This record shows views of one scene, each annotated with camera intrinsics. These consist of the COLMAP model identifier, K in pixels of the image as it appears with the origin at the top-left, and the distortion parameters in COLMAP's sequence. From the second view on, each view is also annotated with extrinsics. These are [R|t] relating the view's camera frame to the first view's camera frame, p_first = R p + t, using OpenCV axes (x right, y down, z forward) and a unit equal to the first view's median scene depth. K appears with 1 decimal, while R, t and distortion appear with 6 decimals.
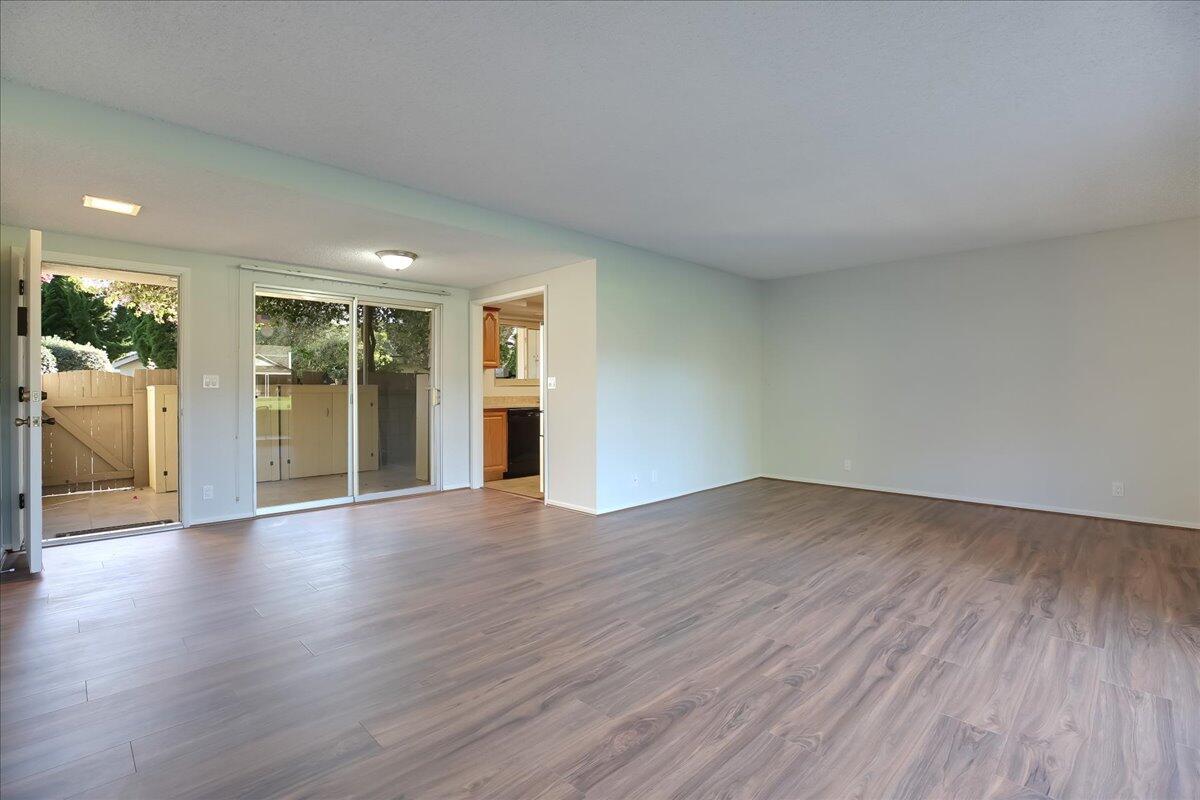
lens RADIAL K [[552.5, 0, 583.8], [0, 552.5, 394.2], [0, 0, 1]] dist [-0.028855, 0.002786]
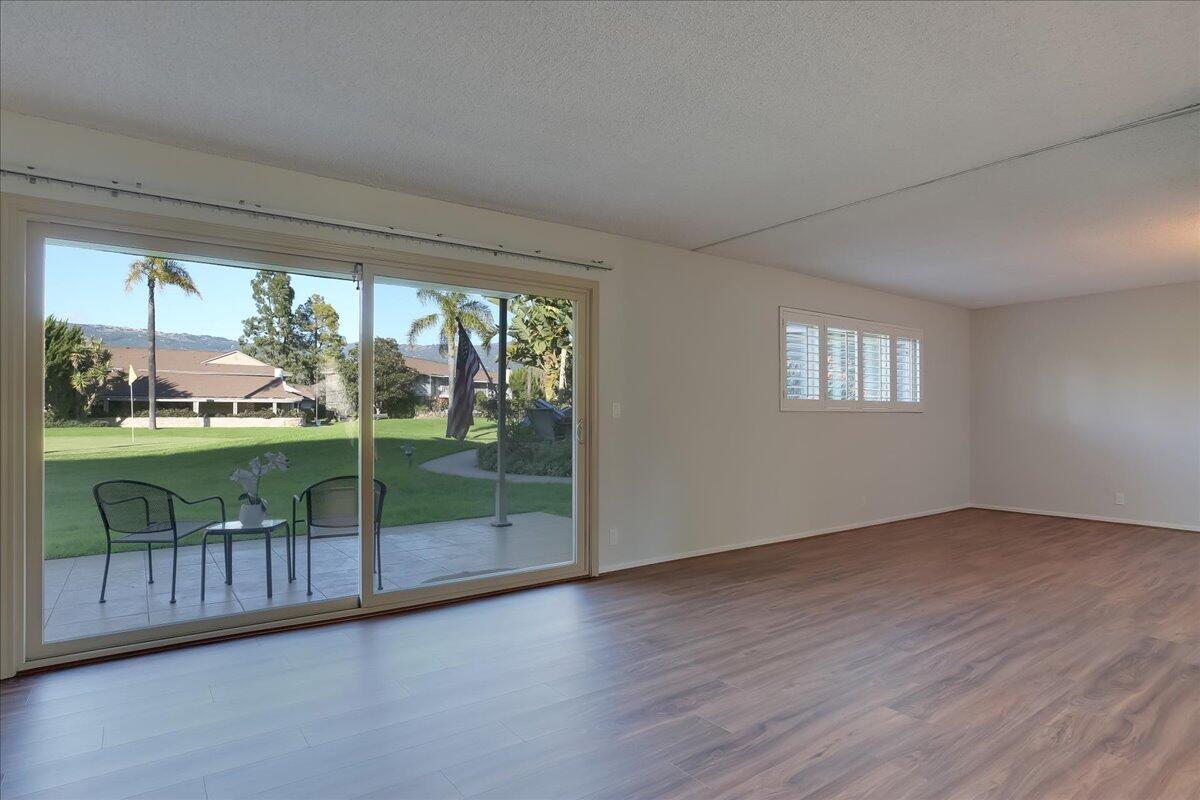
lens RADIAL K [[630.9, 0, 597.6], [0, 630.9, 406.1], [0, 0, 1]] dist [-0.018064, 0.003664]
pose [[-0.990813, 0.007521, 0.135031, 0.055186], [0.006451, 0.999944, -0.008359, -0.021311], [-0.135086, -0.007411, -0.990806, 1.708360]]
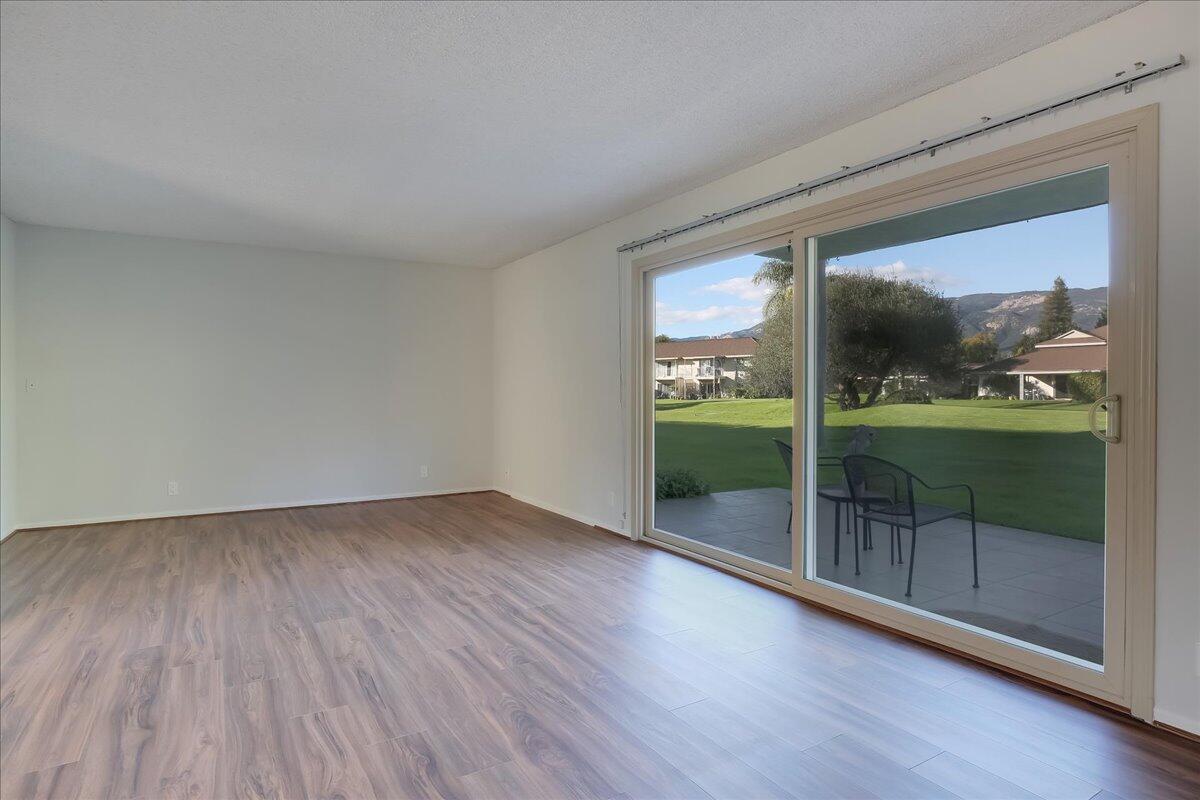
lens RADIAL K [[649.4, 0, 609.4], [0, 649.4, 404.3], [0, 0, 1]] dist [-0.022082, 0.003874]
pose [[0.206274, -0.015475, 0.978372, -0.703671], [0.006270, 0.999875, 0.014494, -0.006148], [-0.978474, 0.003144, 0.206346, 0.462397]]
